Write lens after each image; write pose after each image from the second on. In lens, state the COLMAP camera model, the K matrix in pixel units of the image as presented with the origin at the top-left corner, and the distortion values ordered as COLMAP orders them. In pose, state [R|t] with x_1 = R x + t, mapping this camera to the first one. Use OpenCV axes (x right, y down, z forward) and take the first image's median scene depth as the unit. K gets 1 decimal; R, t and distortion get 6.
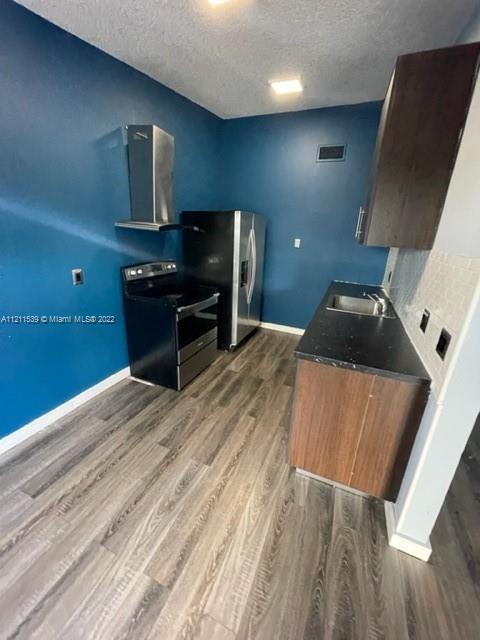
lens RADIAL K [[257.1, 0, 241.7], [0, 257.1, 315.3], [0, 0, 1]] dist [-0.001367, 0.000121]
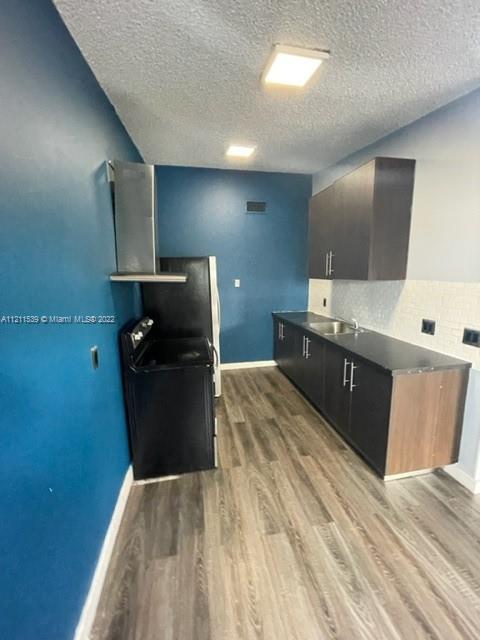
lens RADIAL K [[257.1, 0, 241.7], [0, 257.1, 315.3], [0, 0, 1]] dist [-0.001367, 0.000121]
pose [[0.826460, -0.148966, 0.542929, -0.624633], [0.225250, 0.971303, -0.076379, -0.110953], [-0.515971, 0.185419, 0.836298, 0.204571]]
